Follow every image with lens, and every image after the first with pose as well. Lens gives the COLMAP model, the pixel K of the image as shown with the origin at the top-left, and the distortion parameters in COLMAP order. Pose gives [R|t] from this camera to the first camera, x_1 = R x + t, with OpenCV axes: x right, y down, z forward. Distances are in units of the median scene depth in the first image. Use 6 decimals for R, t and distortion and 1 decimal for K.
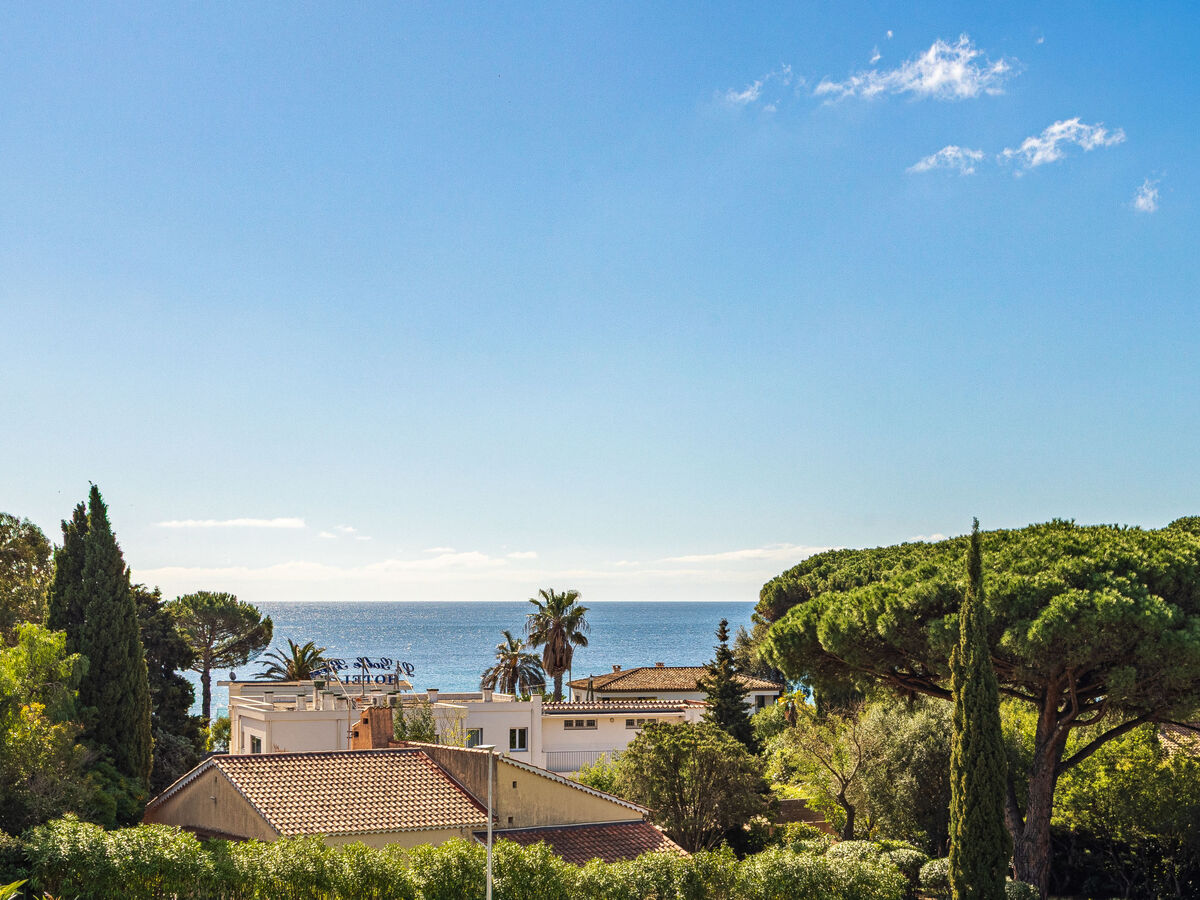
lens RADIAL K [[1530.1, 0, 535.6], [0, 1530.1, 421.7], [0, 0, 1]] dist [0.013641, 0.000000]
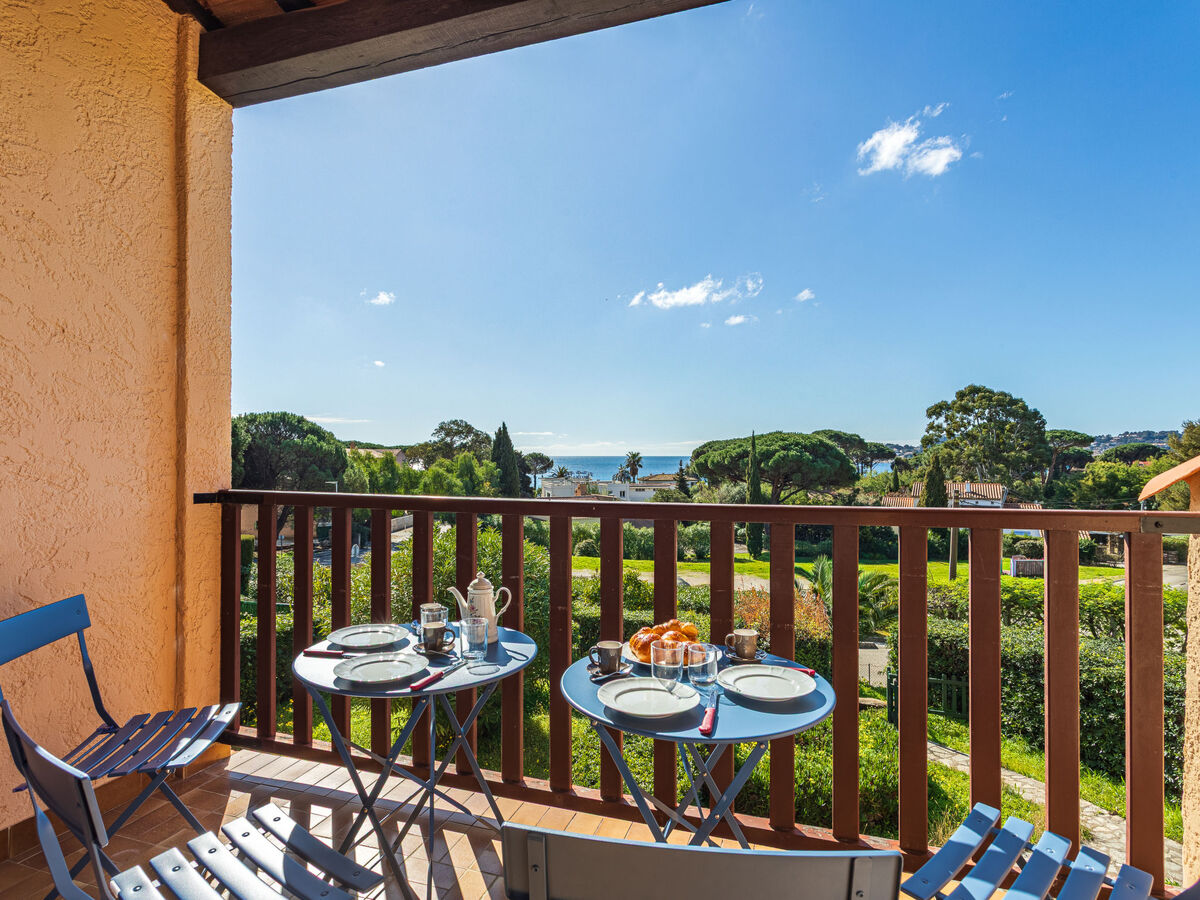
lens RADIAL K [[642.6, 0, 603.6], [0, 642.6, 448.9], [0, 0, 1]] dist [0.005627, 0.004137]
pose [[0.996475, 0.000712, -0.083881, 0.069764], [-0.000763, 1.000000, -0.000573, 0.105586], [0.083881, 0.000635, 0.996476, -0.478054]]
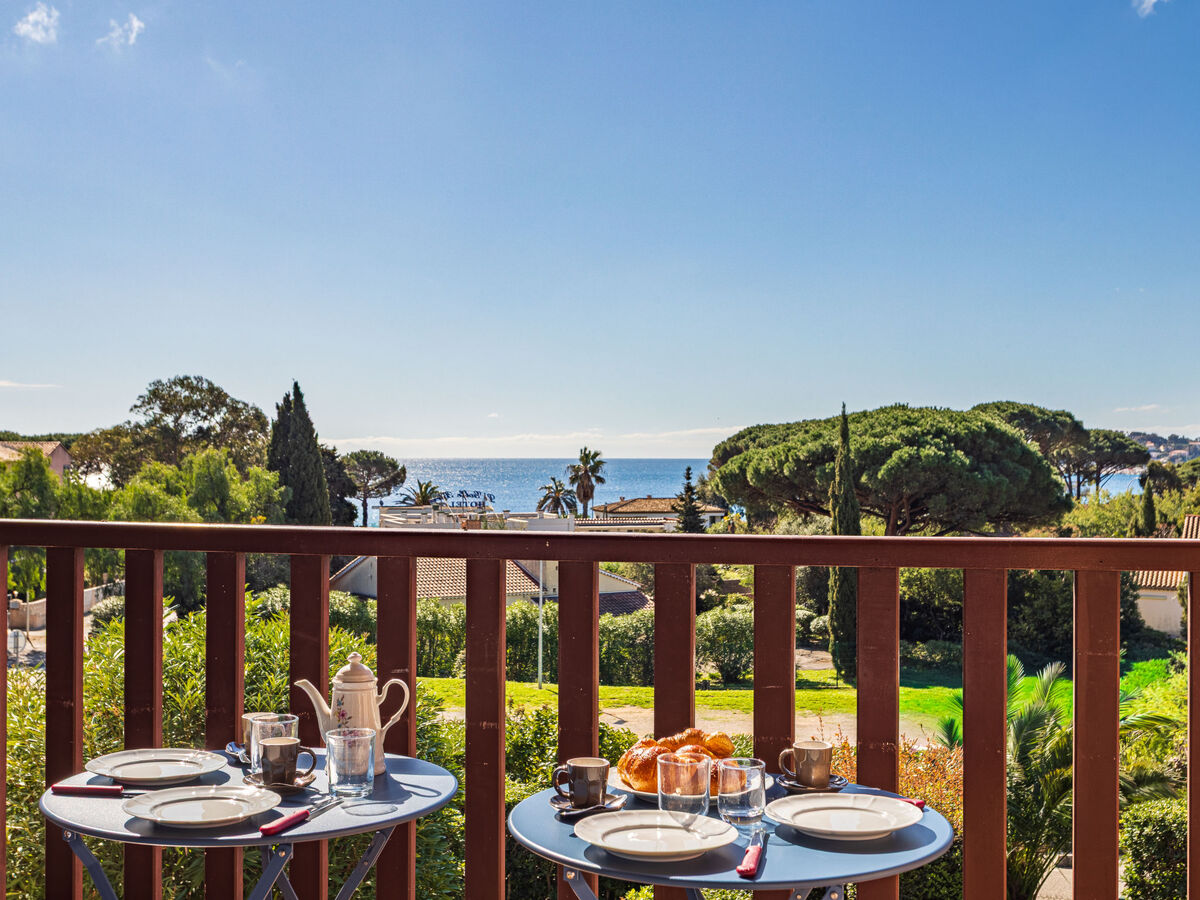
lens RADIAL K [[1426.8, 0, 599.2], [0, 1426.8, 454.9], [0, 0, 1]] dist [0.010303, 0.000000]
pose [[0.999655, 0.003028, -0.026076, 0.068823], [-0.002818, 0.999963, 0.008102, 0.105786], [0.026099, -0.008026, 0.999627, -0.488653]]
